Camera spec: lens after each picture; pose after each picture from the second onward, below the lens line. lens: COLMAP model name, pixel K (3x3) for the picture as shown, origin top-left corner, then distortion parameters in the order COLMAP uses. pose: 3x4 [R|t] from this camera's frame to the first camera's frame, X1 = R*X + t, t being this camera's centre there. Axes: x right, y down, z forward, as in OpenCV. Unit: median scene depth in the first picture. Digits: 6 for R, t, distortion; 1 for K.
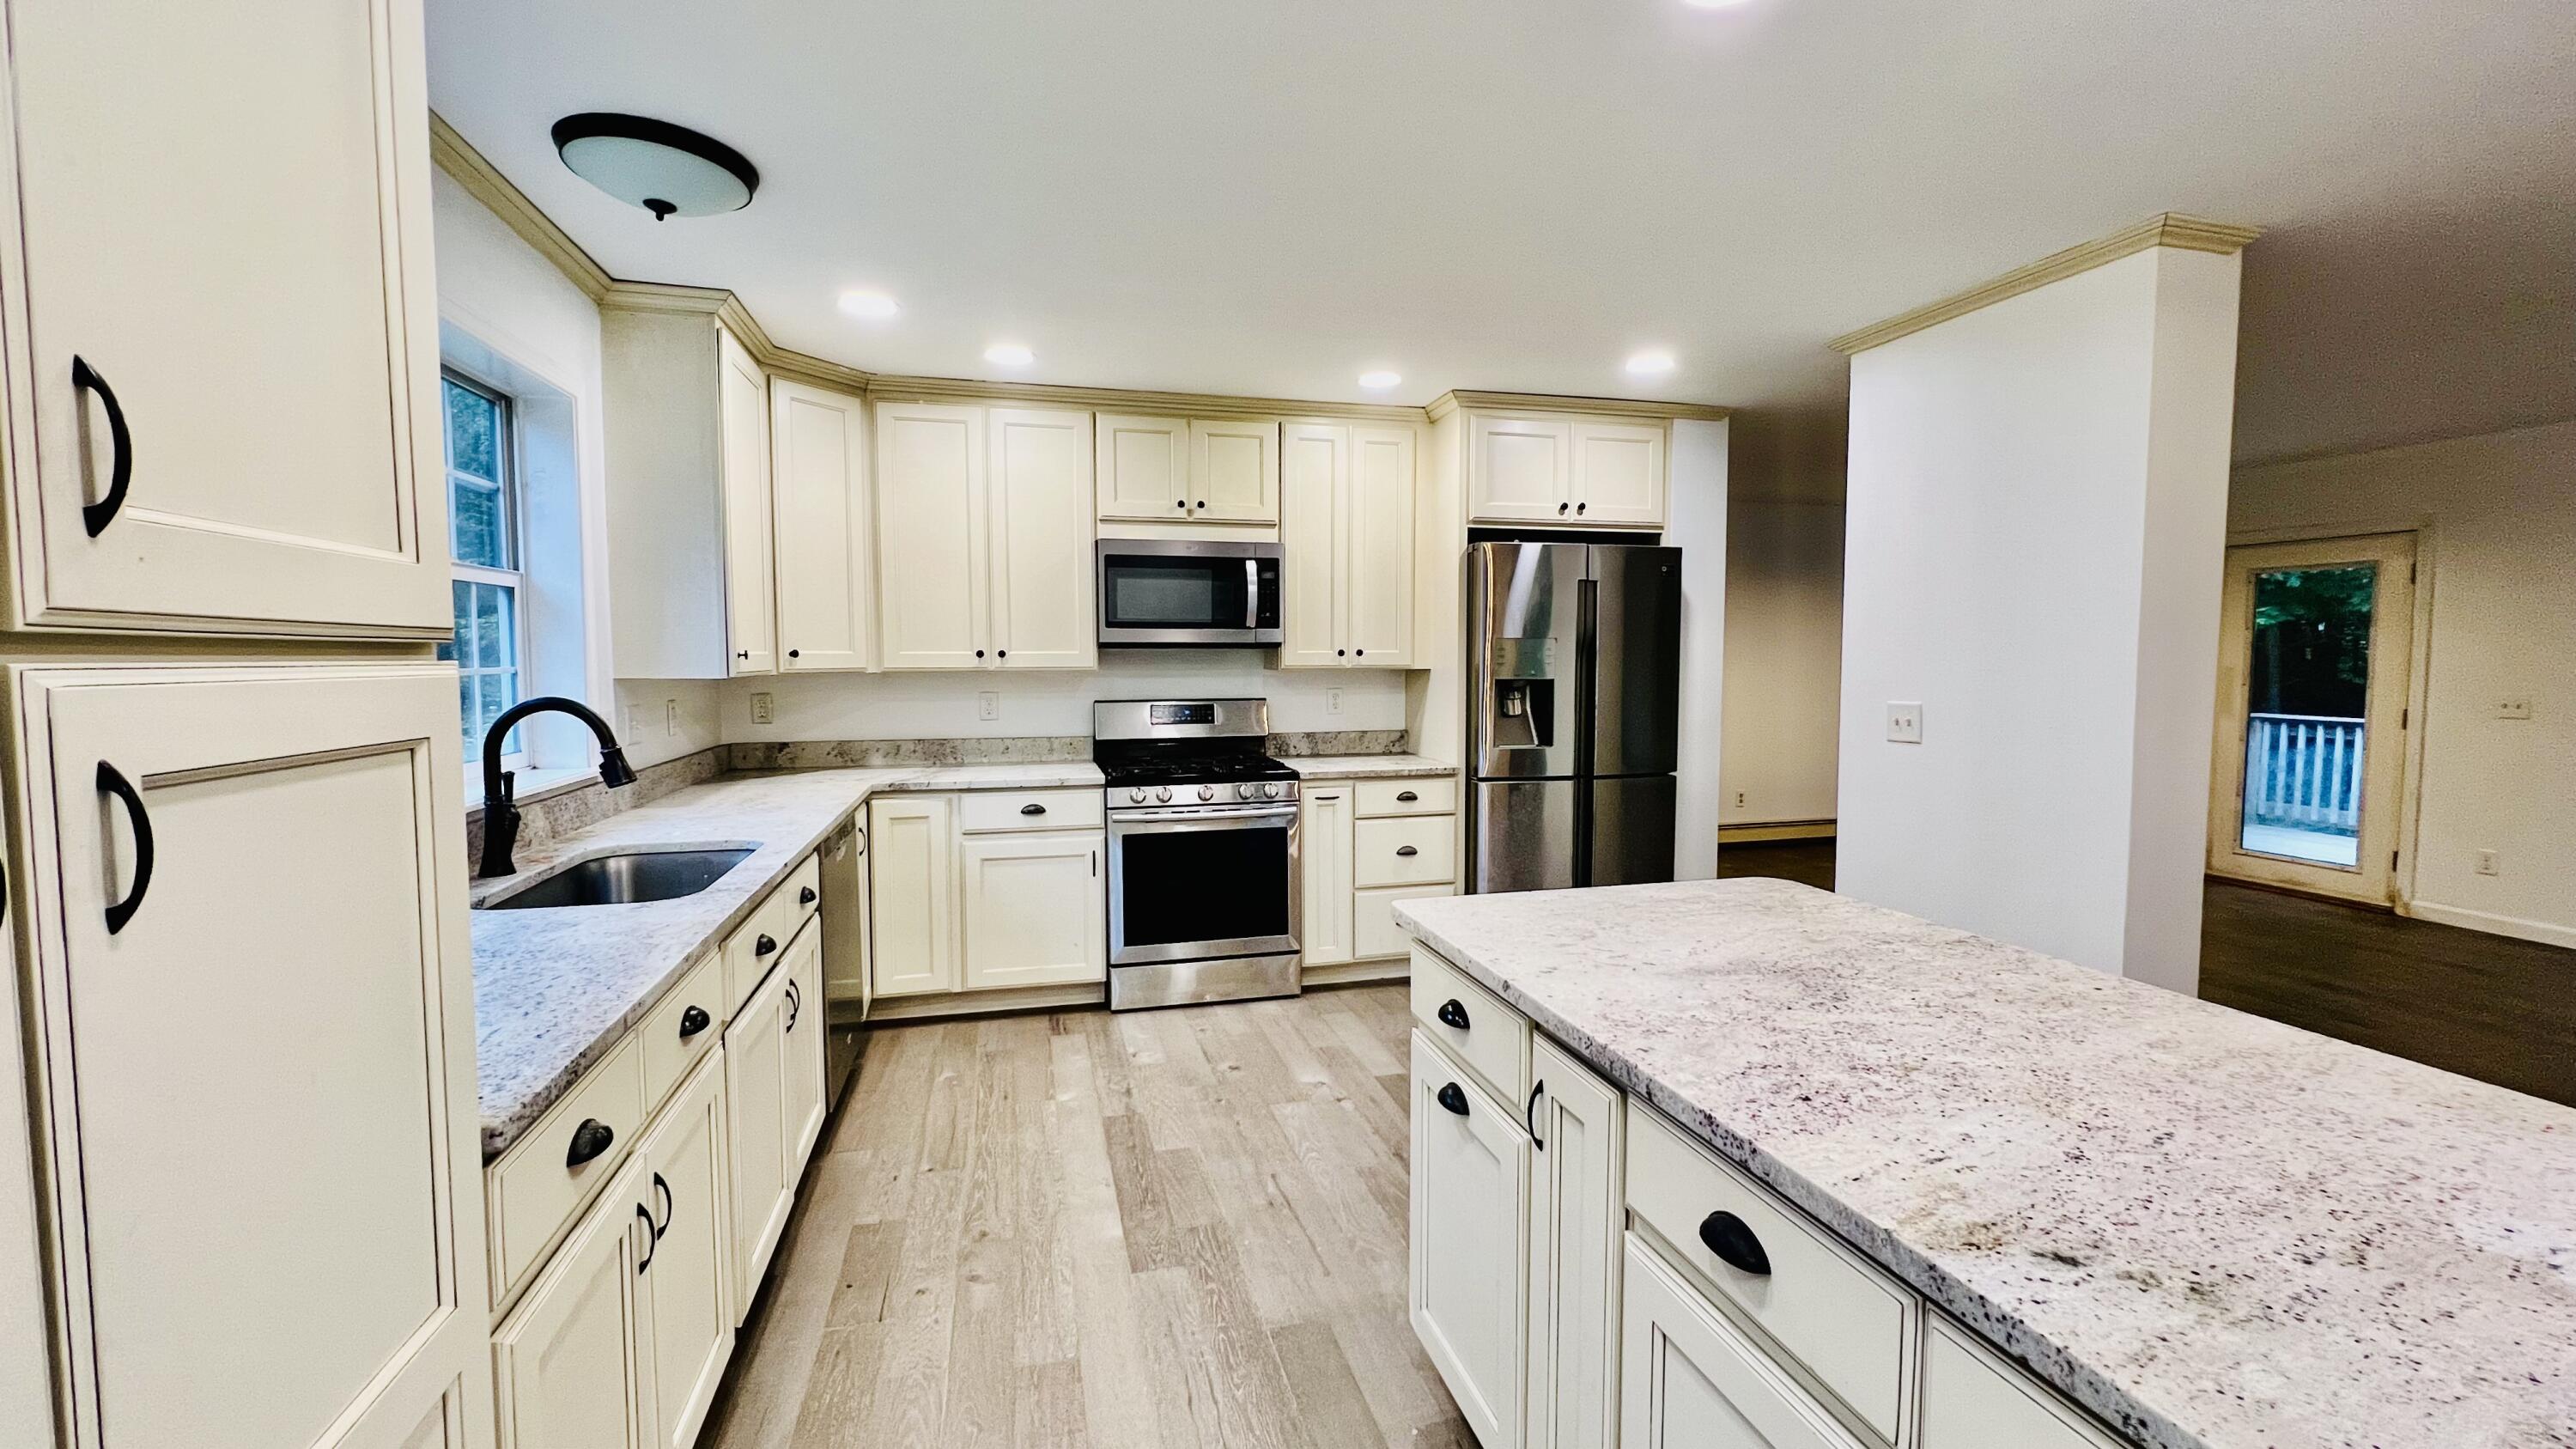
lens RADIAL K [[1017.8, 0, 1288.0], [0, 1017.8, 724.5], [0, 0, 1]] dist [-0.001878, 0.000107]
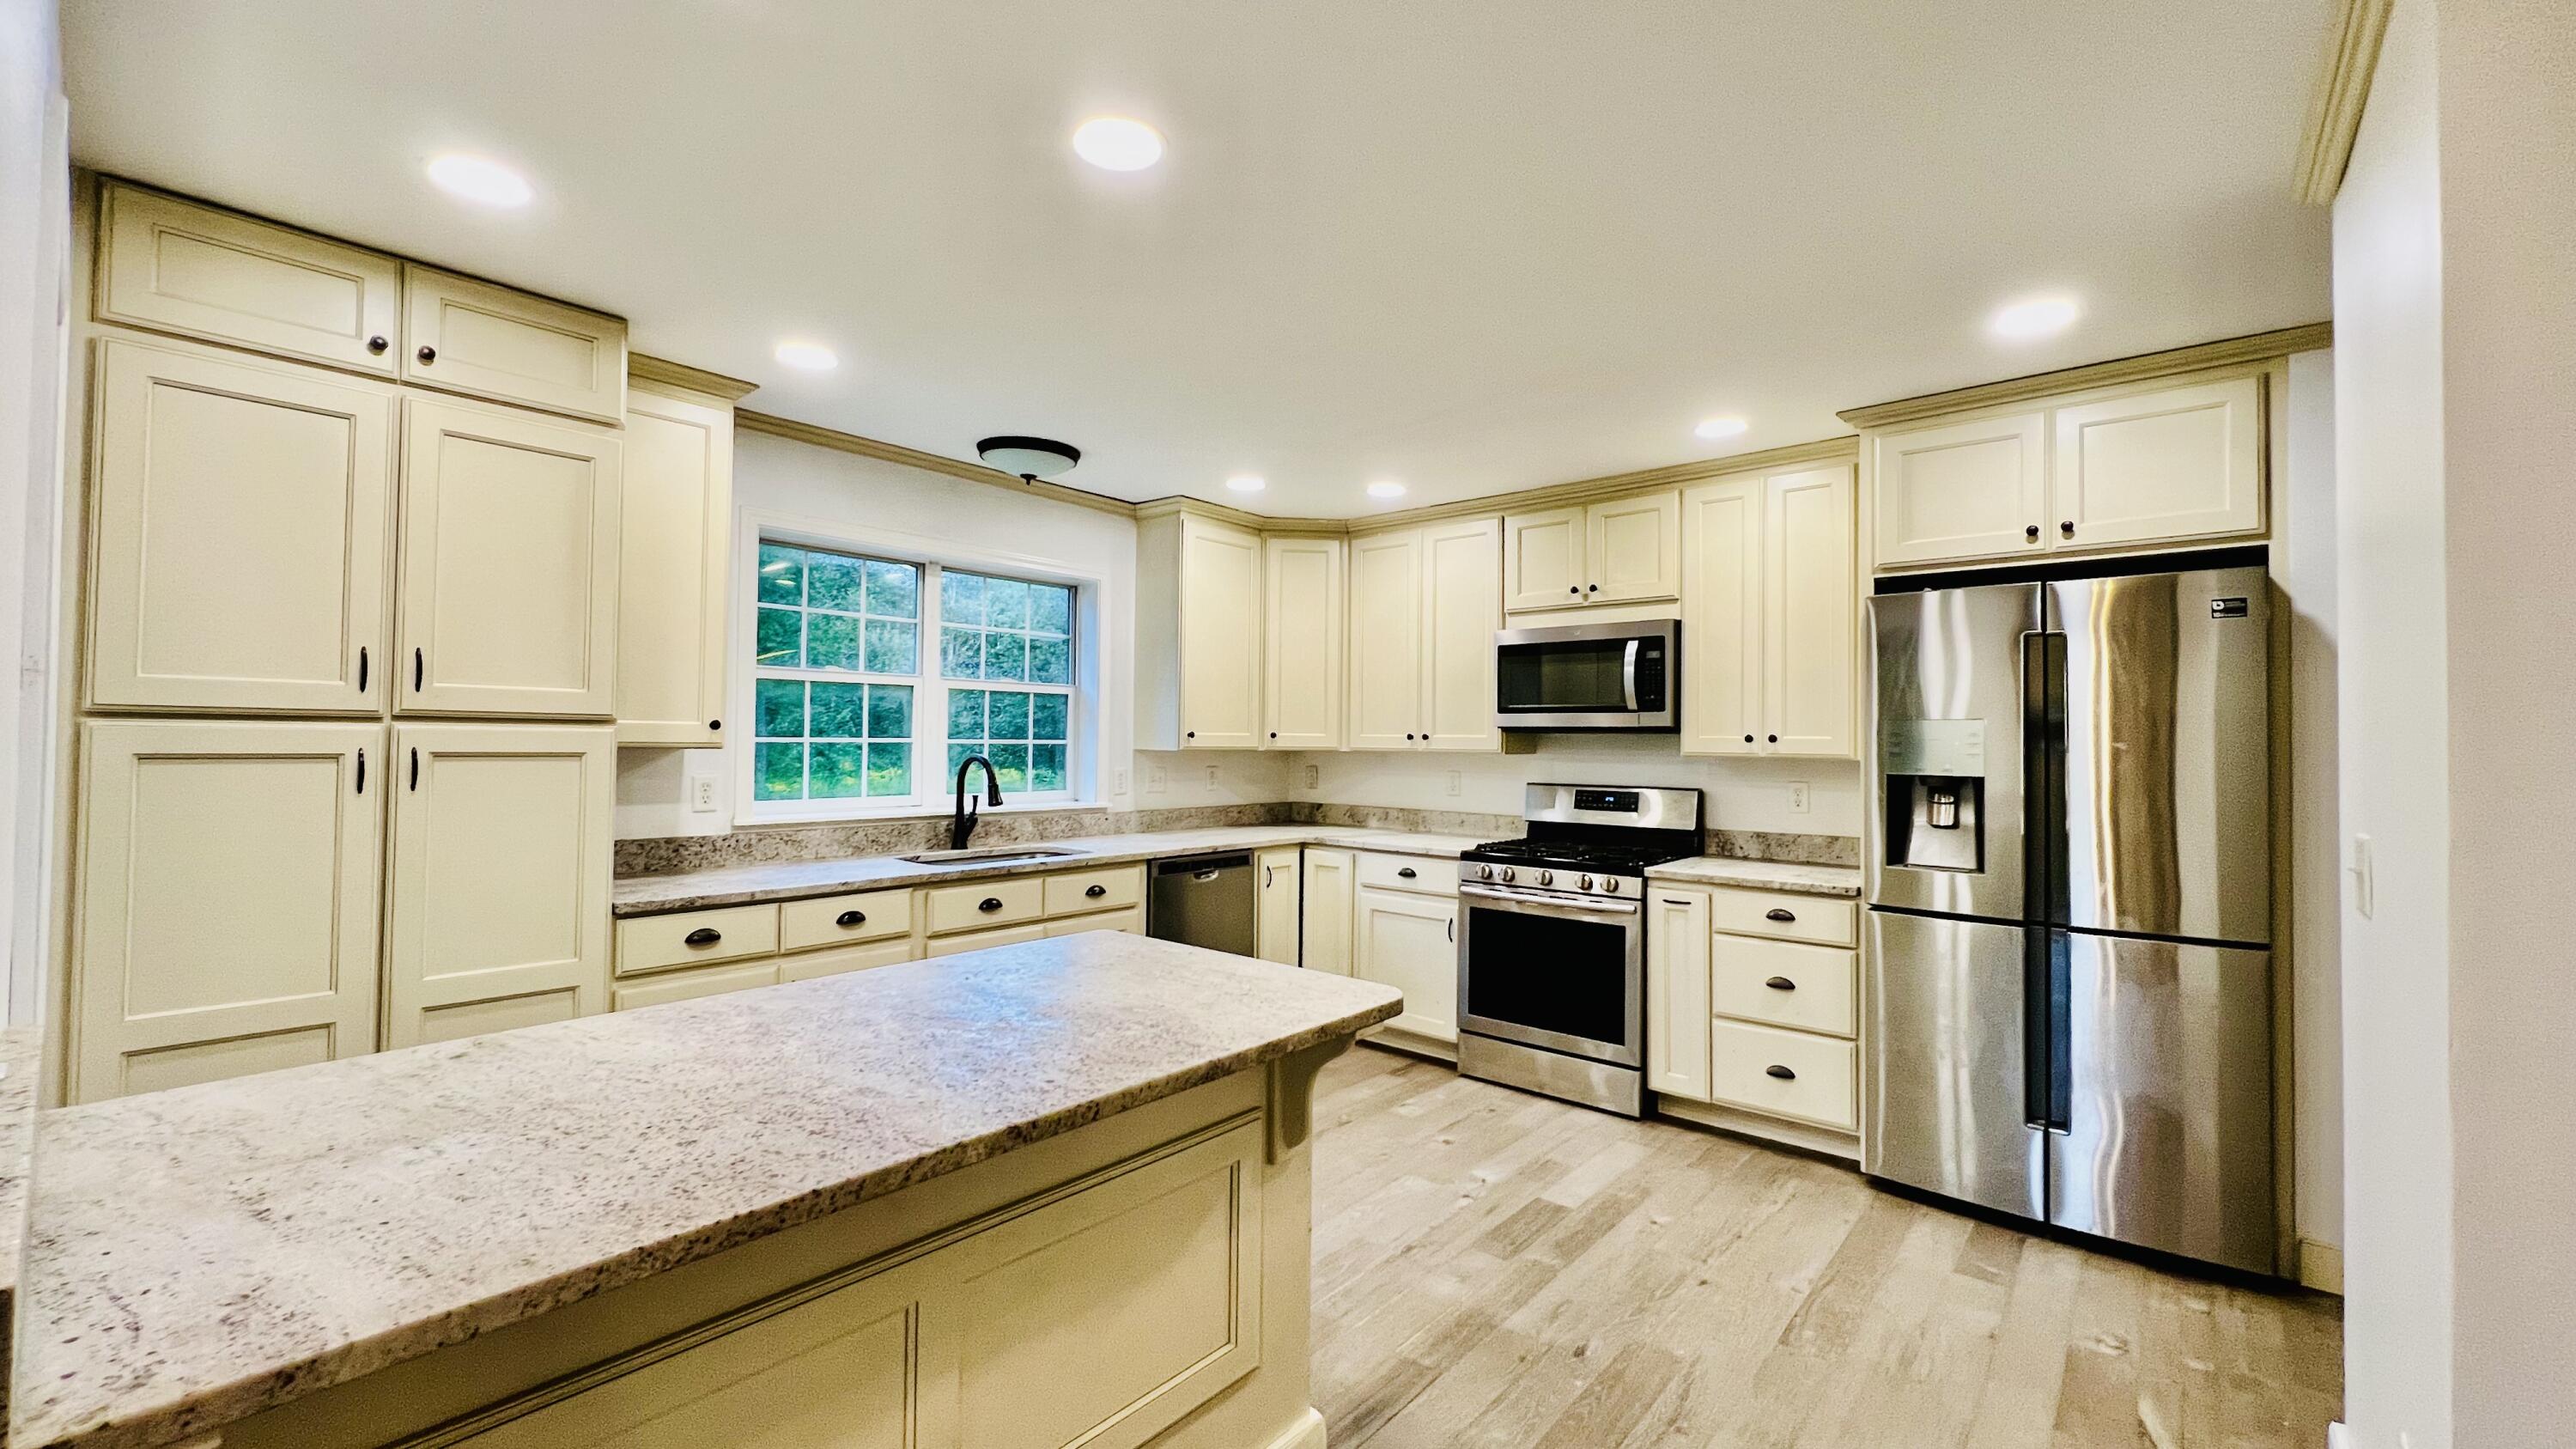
lens RADIAL K [[1017.8, 0, 1288.0], [0, 1017.8, 724.5], [0, 0, 1]] dist [-0.001878, 0.000107]
pose [[0.577824, -0.004686, -0.816148, 0.562268], [-0.068167, 0.996212, -0.053981, -0.010360], [0.813310, 0.086826, 0.575316, 0.203345]]
